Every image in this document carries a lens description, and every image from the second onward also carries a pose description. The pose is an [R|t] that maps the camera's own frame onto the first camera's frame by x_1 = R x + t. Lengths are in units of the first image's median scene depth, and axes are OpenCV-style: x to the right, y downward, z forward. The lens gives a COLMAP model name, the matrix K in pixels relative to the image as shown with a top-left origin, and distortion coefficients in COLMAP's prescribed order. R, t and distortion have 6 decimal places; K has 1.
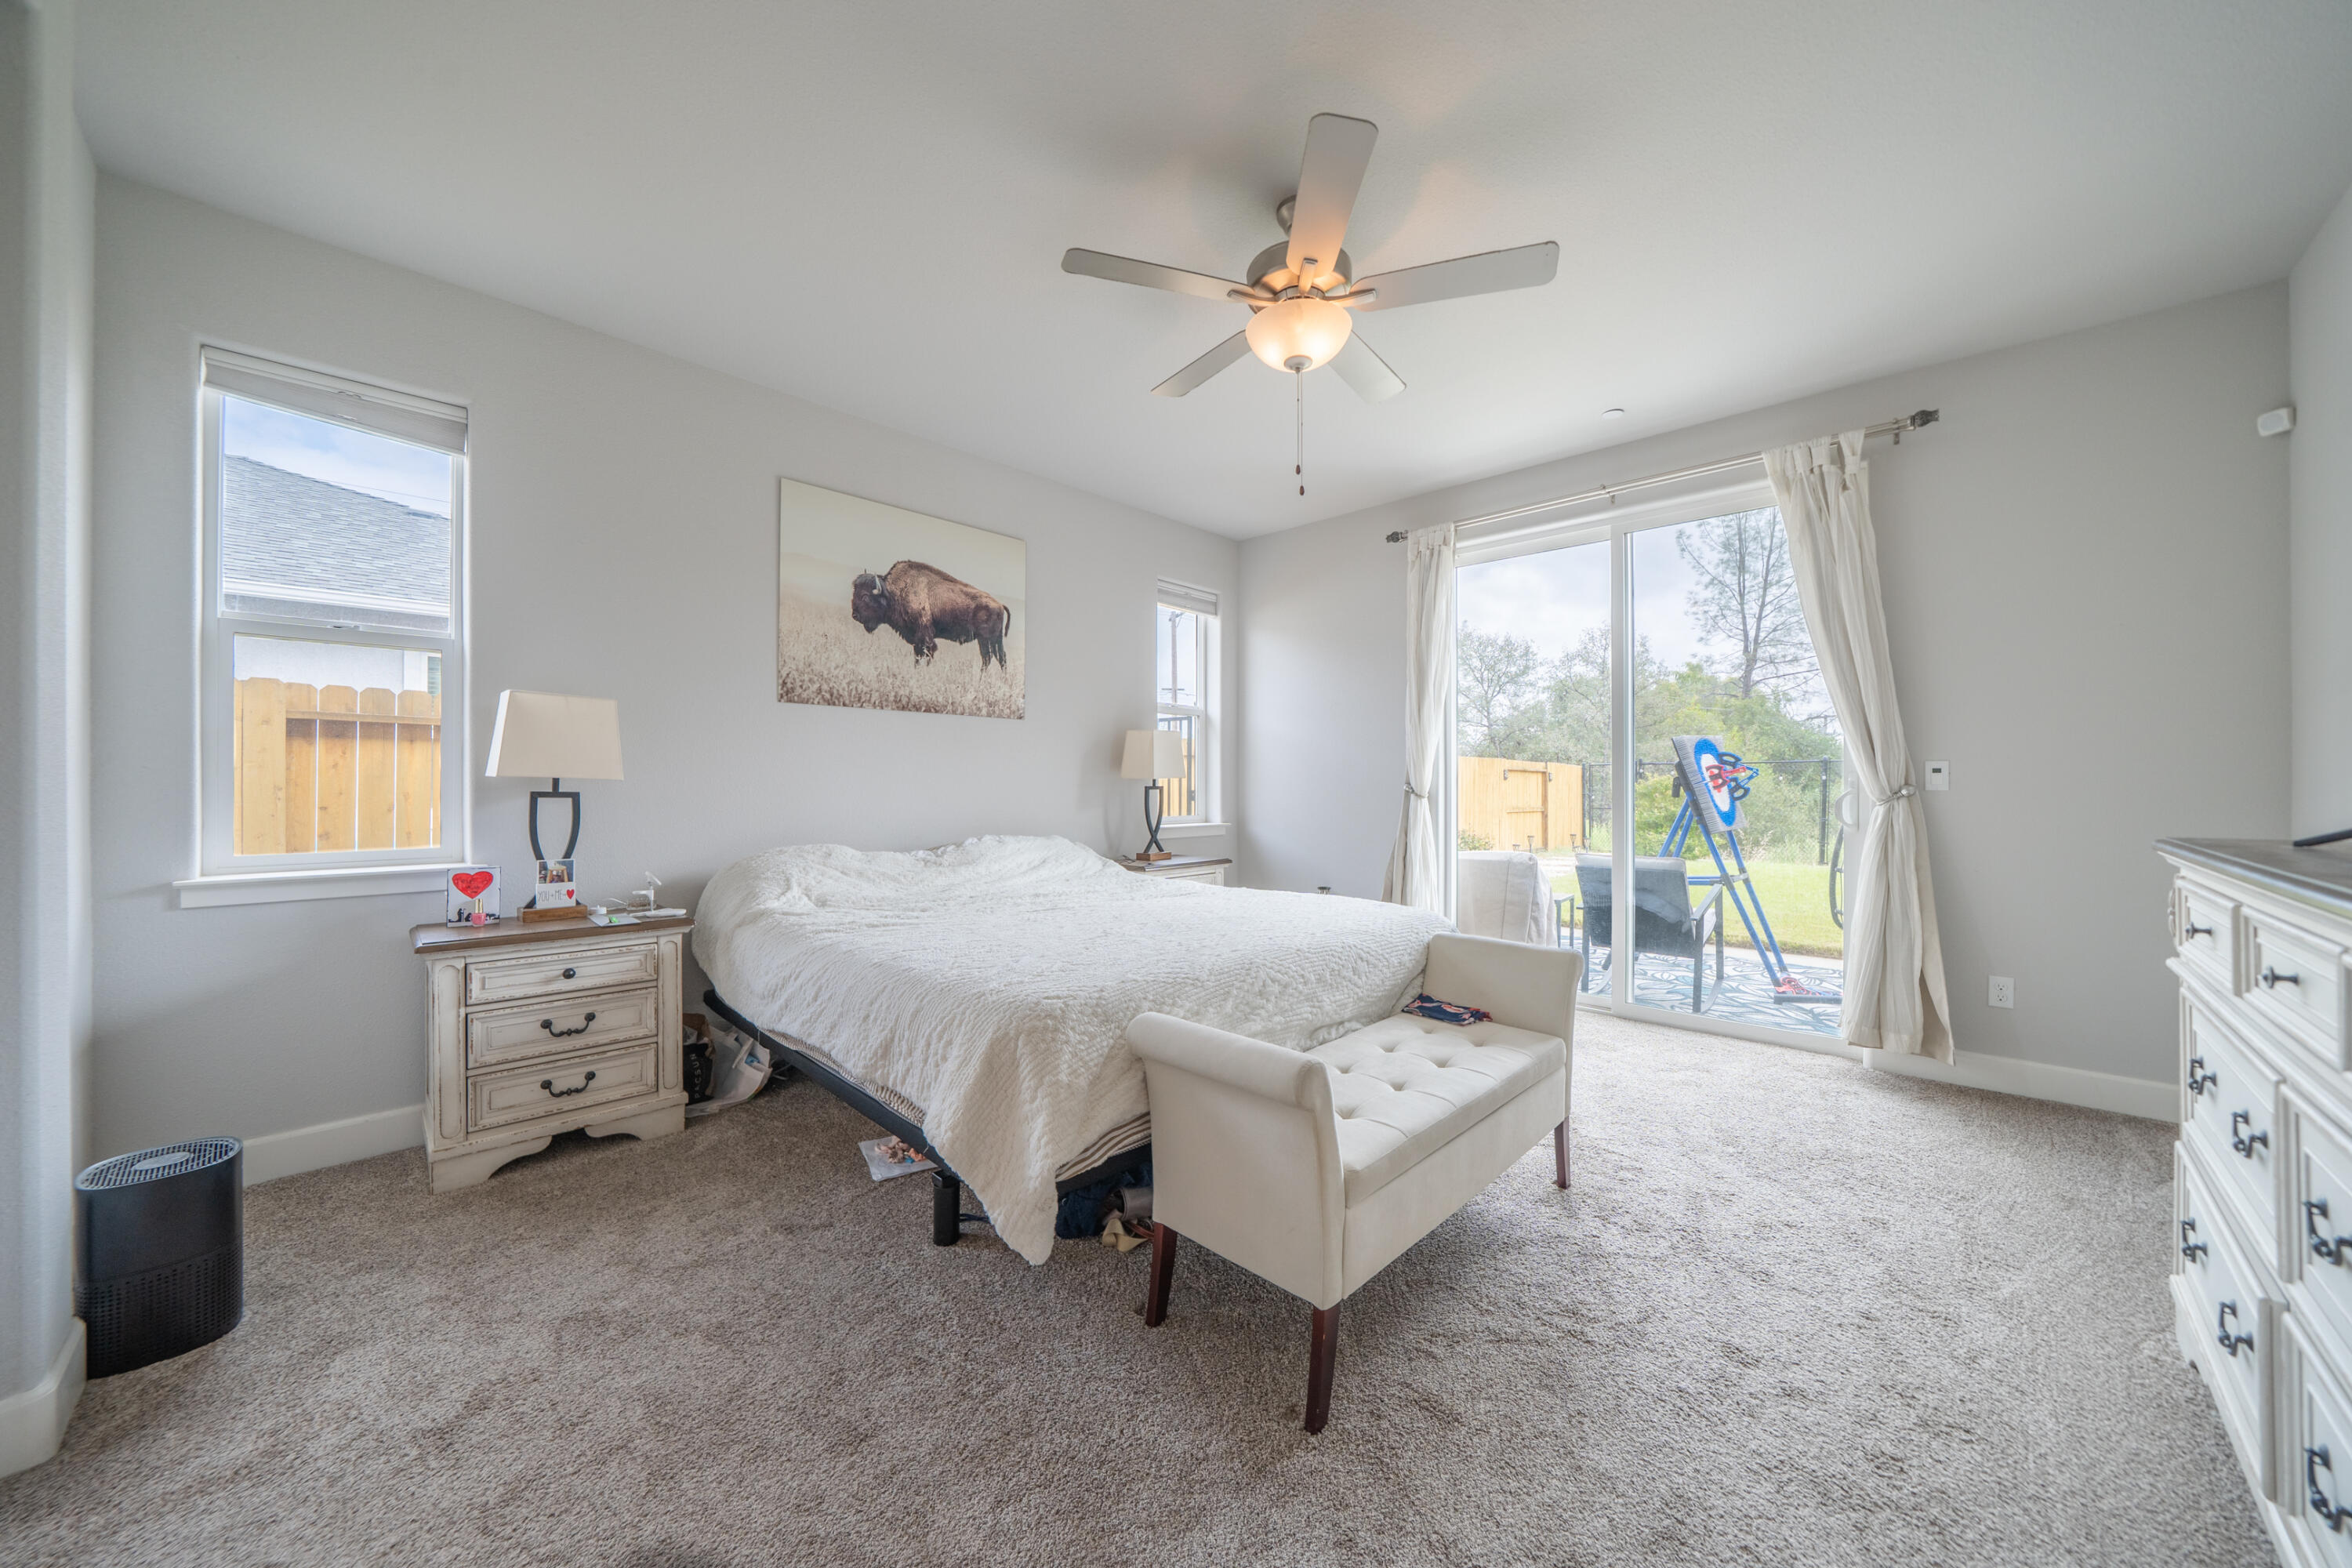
lens RADIAL K [[851.4, 0, 1232.4], [0, 851.4, 782.3], [0, 0, 1]] dist [-0.001093, -0.000024]
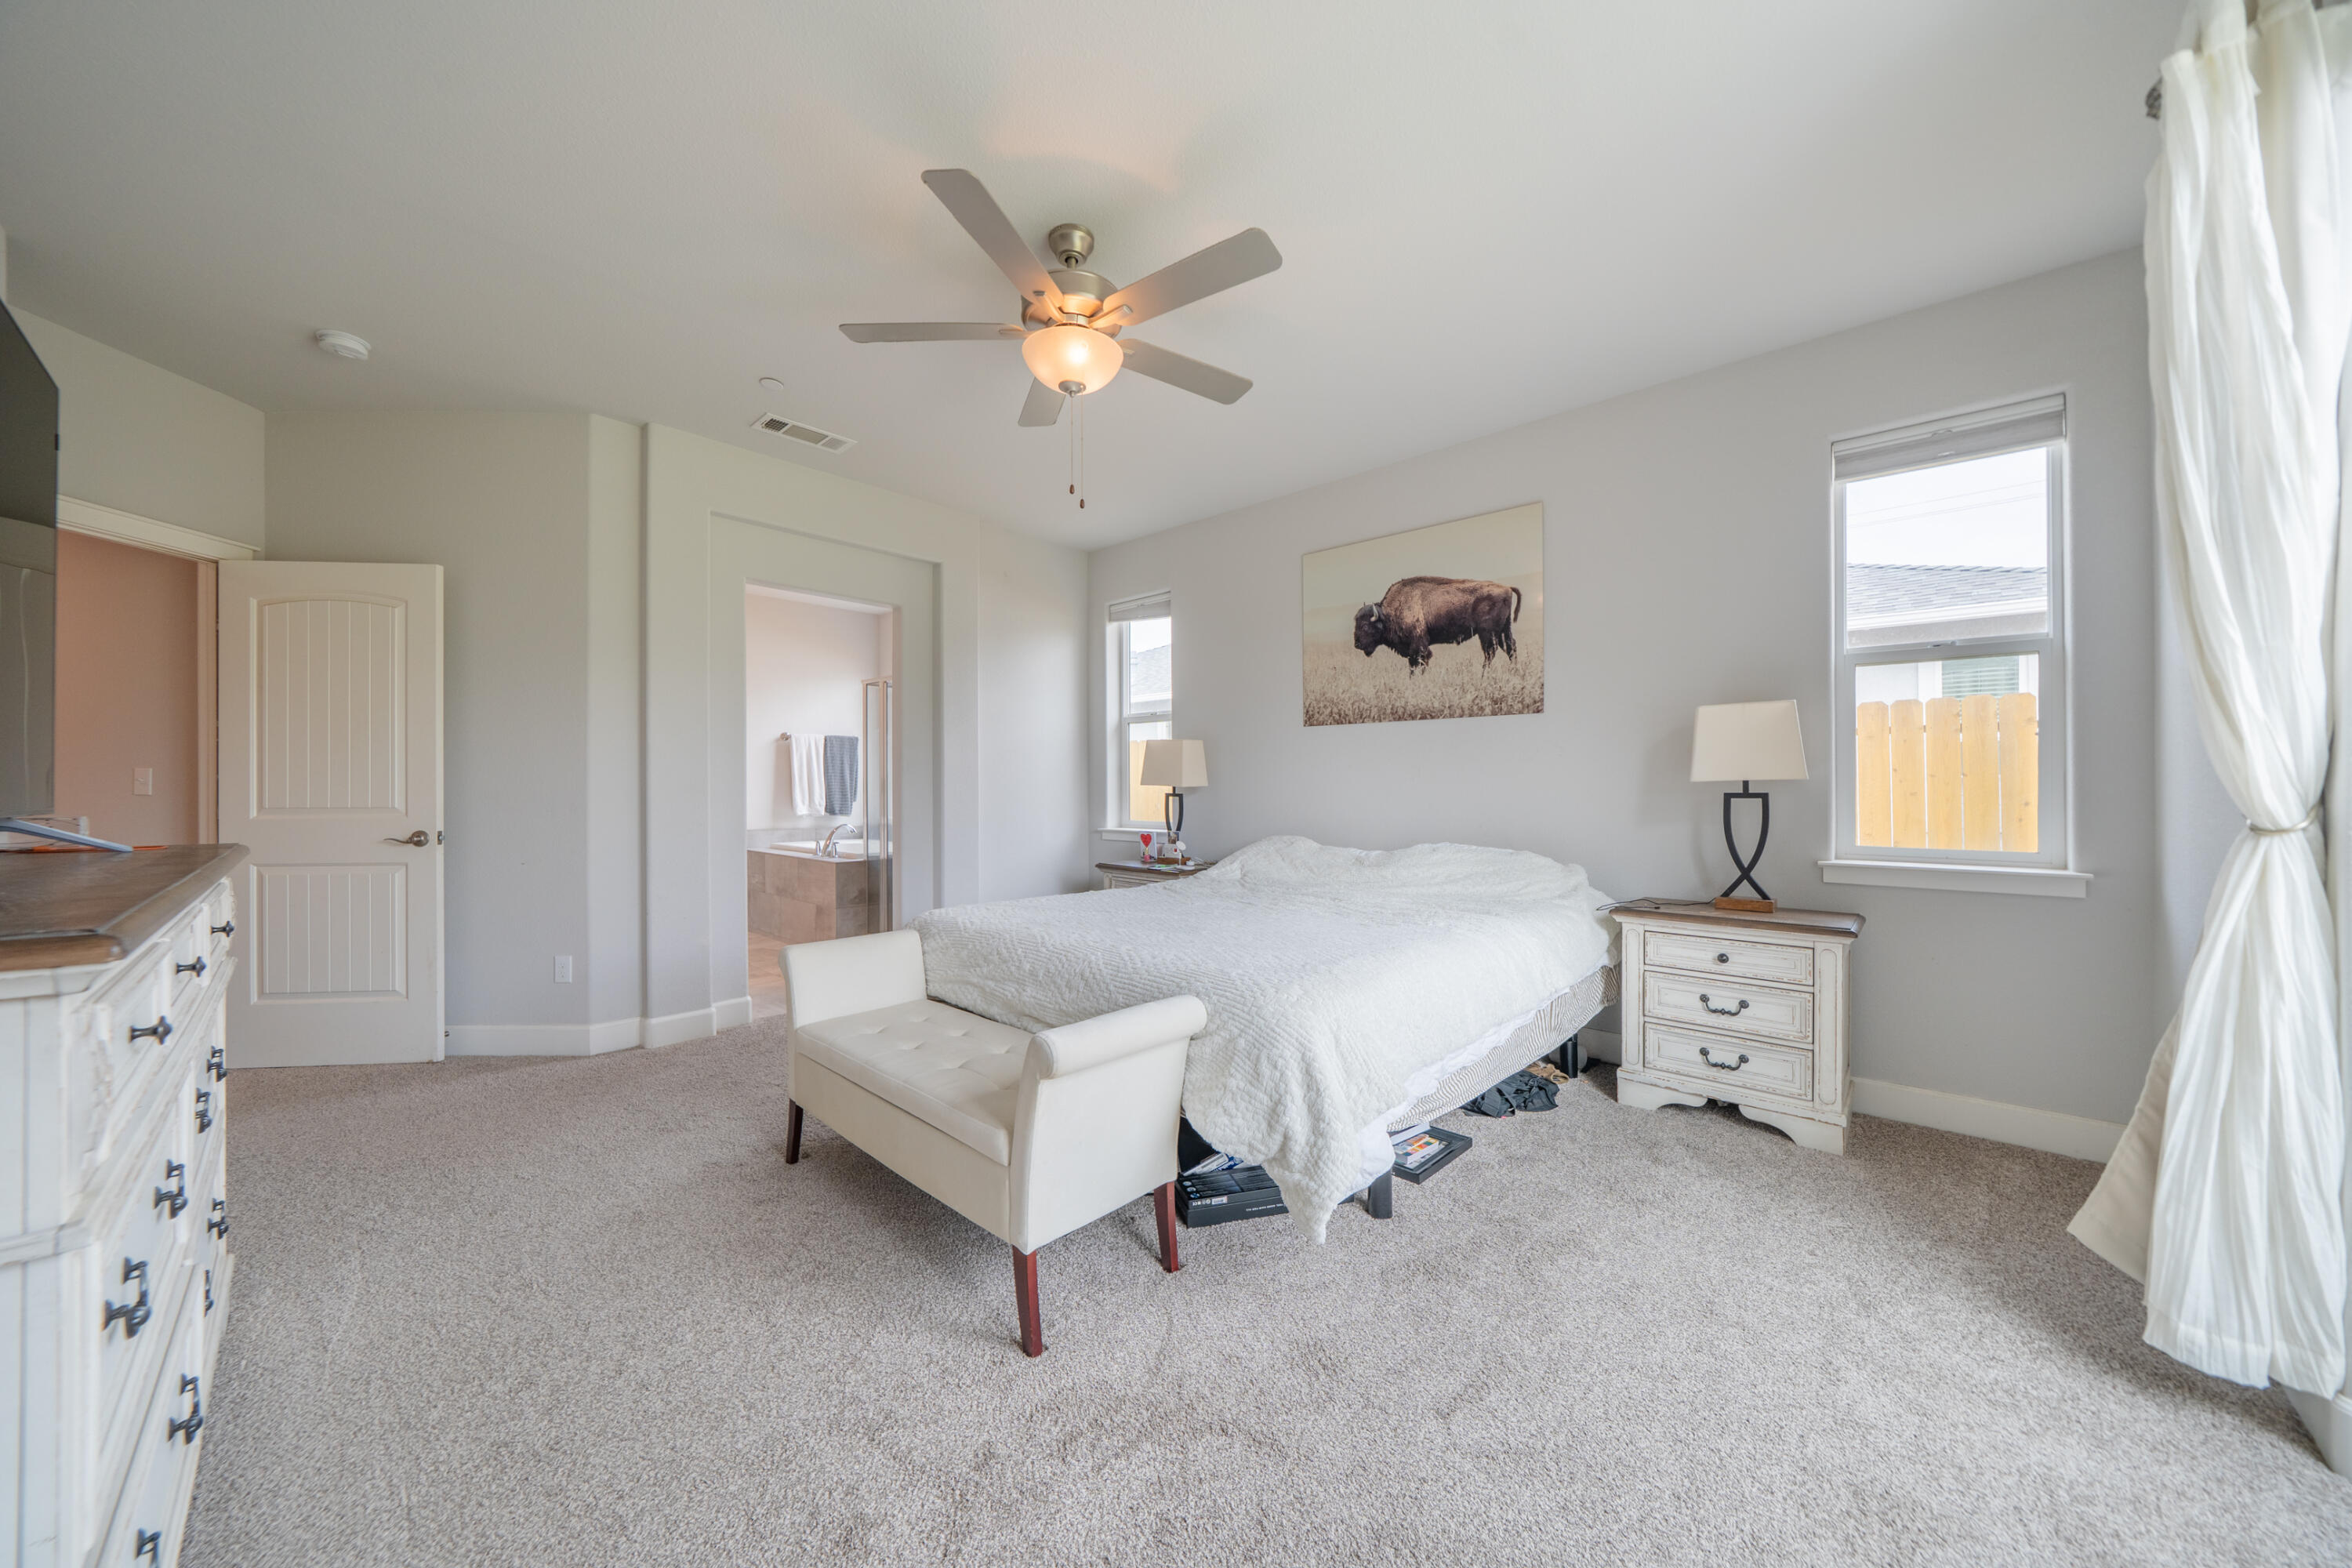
lens RADIAL K [[806.1, 0, 1168.2], [0, 806.1, 789.8], [0, 0, 1]] dist [-0.014687, 0.000194]
pose [[-0.031315, 0.004157, -0.999501, 0.598735], [0.004871, 0.999980, 0.004007, -0.001837], [0.999498, -0.004743, -0.031334, 0.687451]]
